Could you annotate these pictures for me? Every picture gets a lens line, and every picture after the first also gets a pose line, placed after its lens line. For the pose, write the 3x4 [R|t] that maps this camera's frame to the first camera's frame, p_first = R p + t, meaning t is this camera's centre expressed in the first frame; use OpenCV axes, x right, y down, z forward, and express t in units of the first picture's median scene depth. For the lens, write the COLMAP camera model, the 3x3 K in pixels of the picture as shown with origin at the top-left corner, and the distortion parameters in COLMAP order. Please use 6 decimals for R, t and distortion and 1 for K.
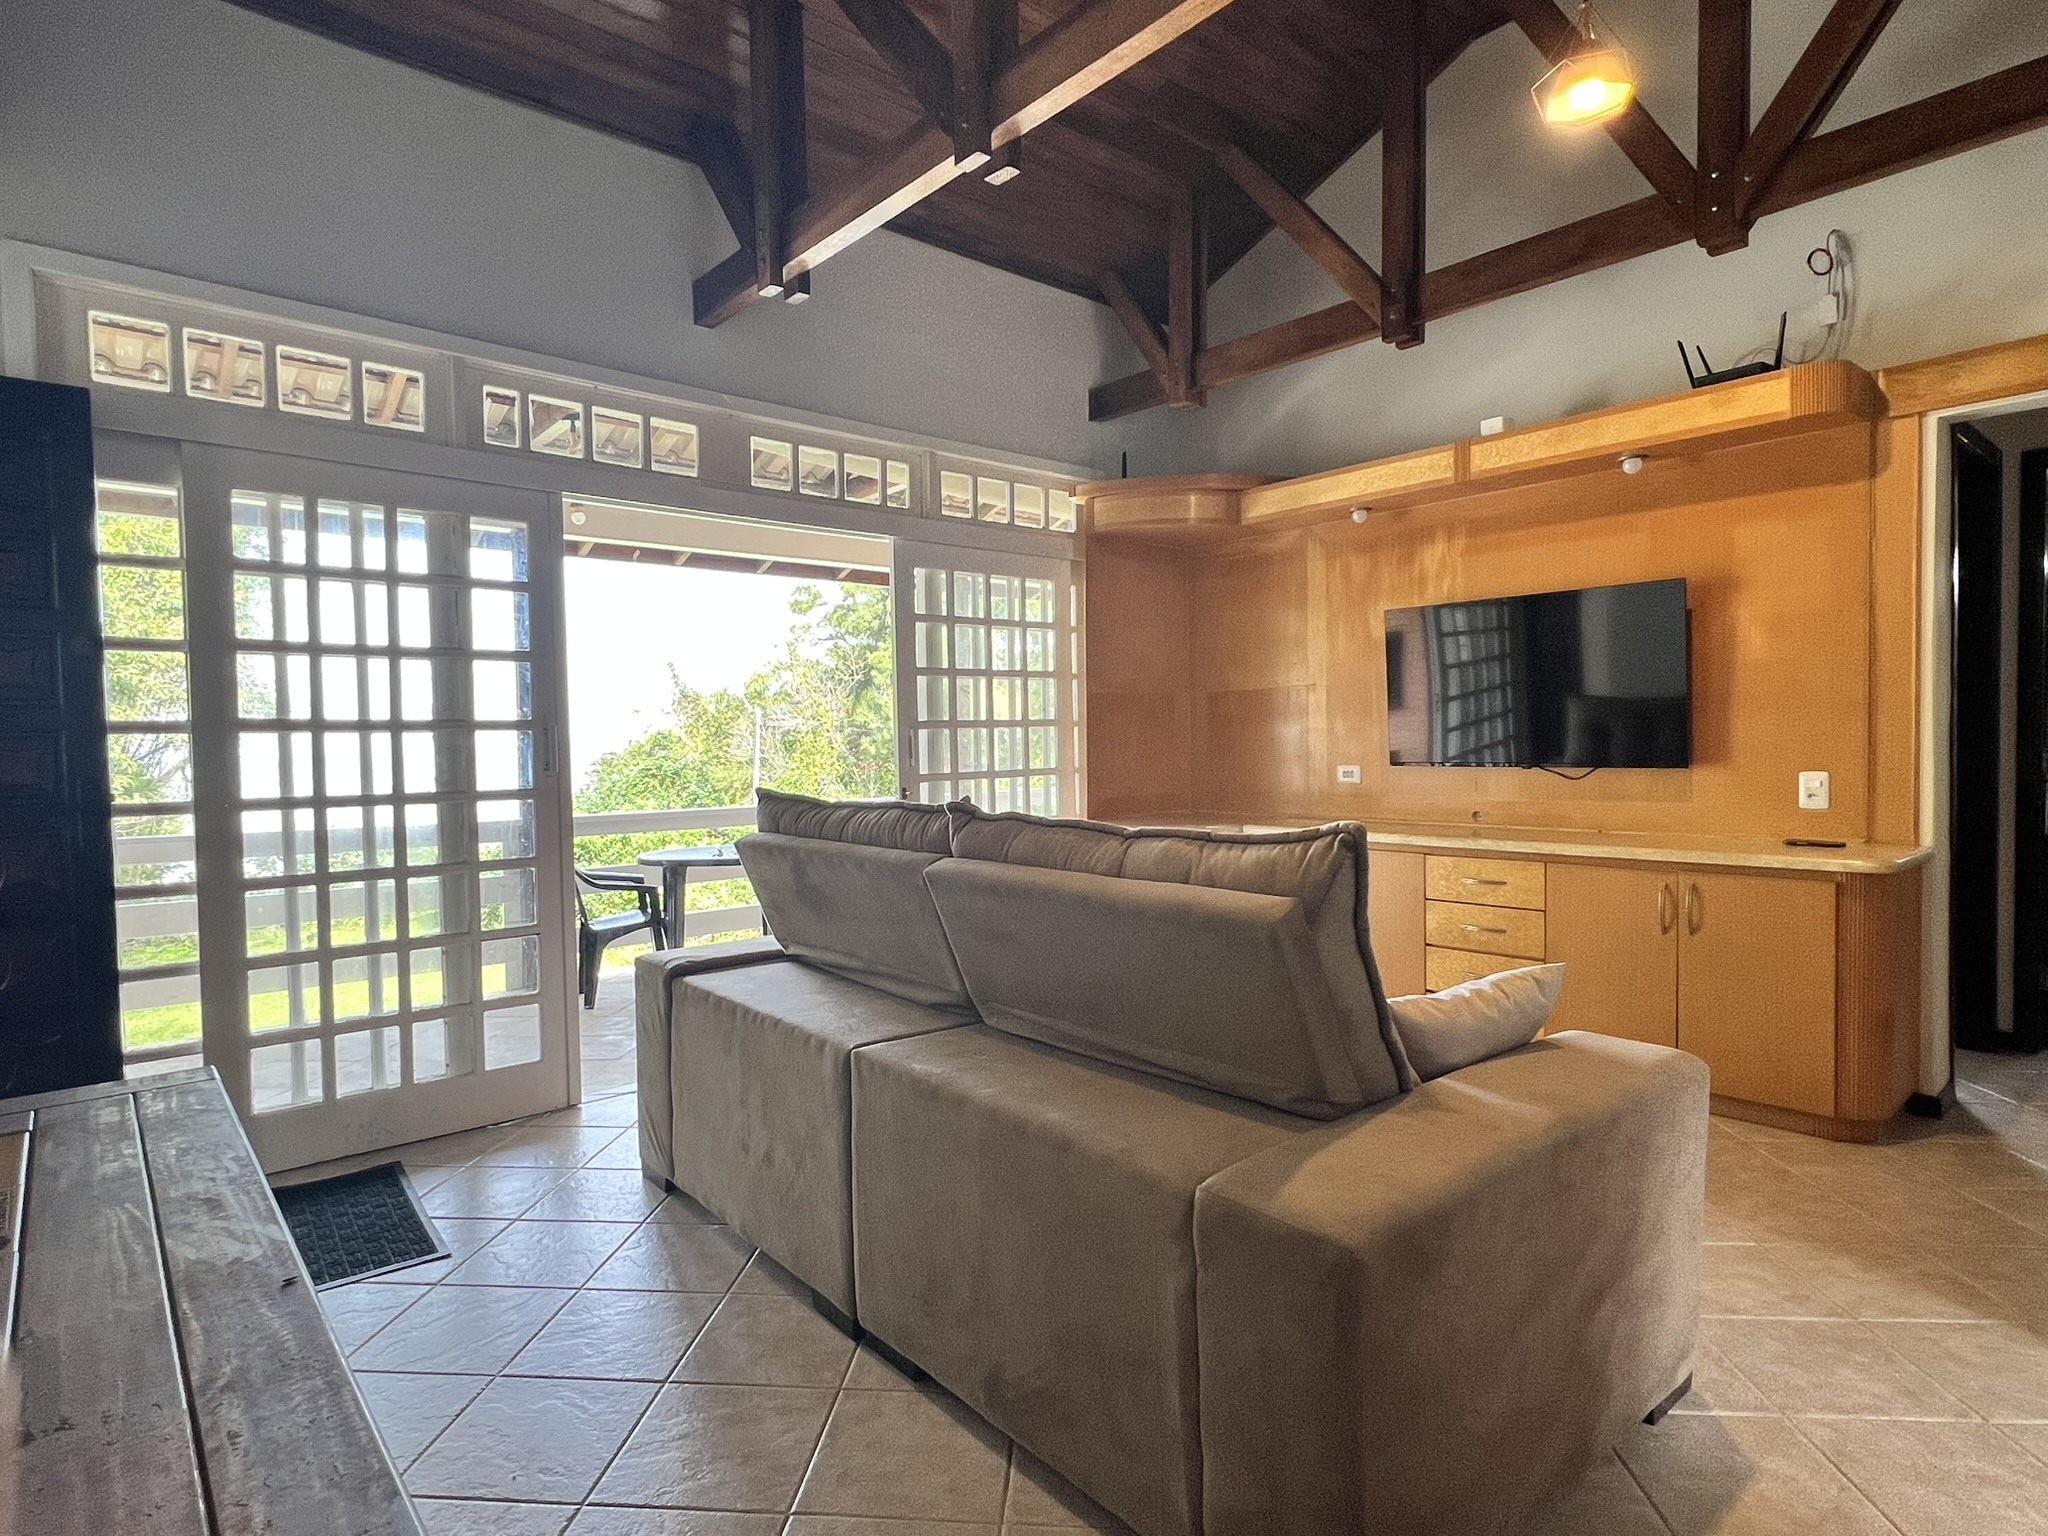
lens RADIAL K [[1078.3, 0, 1024.0], [0, 1078.3, 768.0], [0, 0, 1]] dist [0.000369, 0.000057]
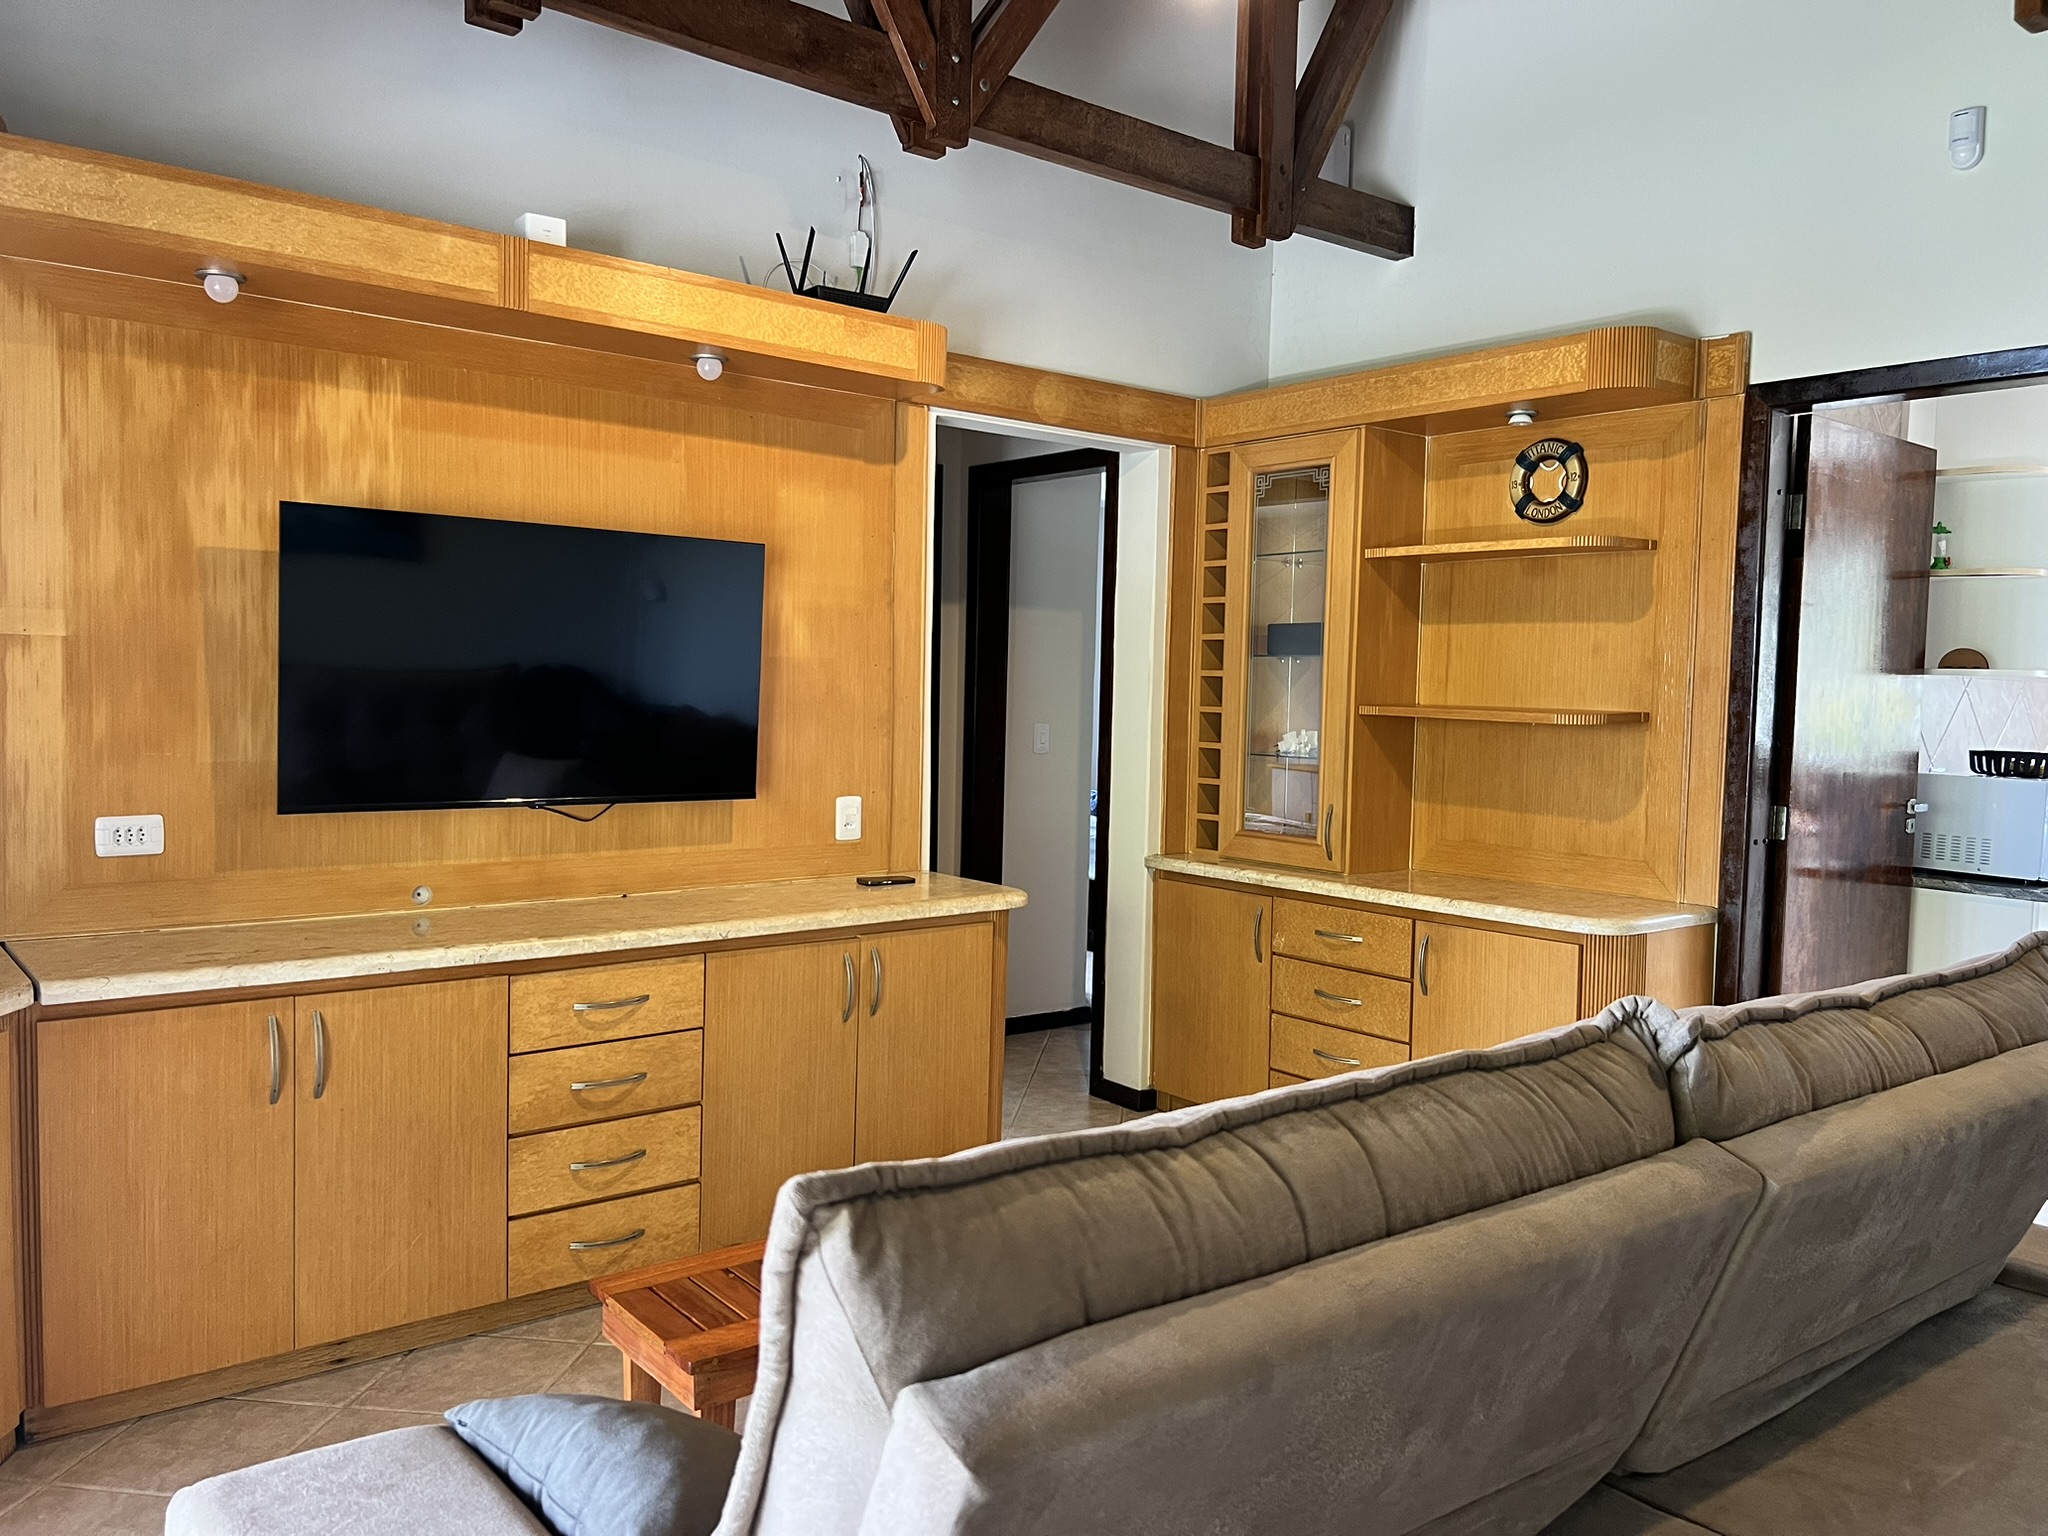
lens RADIAL K [[1530.2, 0, 1024.0], [0, 1530.2, 768.0], [0, 0, 1]] dist [0.069612, -0.087702]
pose [[0.048601, -0.041246, 0.997966, -0.438170], [0.001159, 0.999149, 0.041238, -0.064459], [-0.998818, -0.000847, 0.048607, 0.761285]]
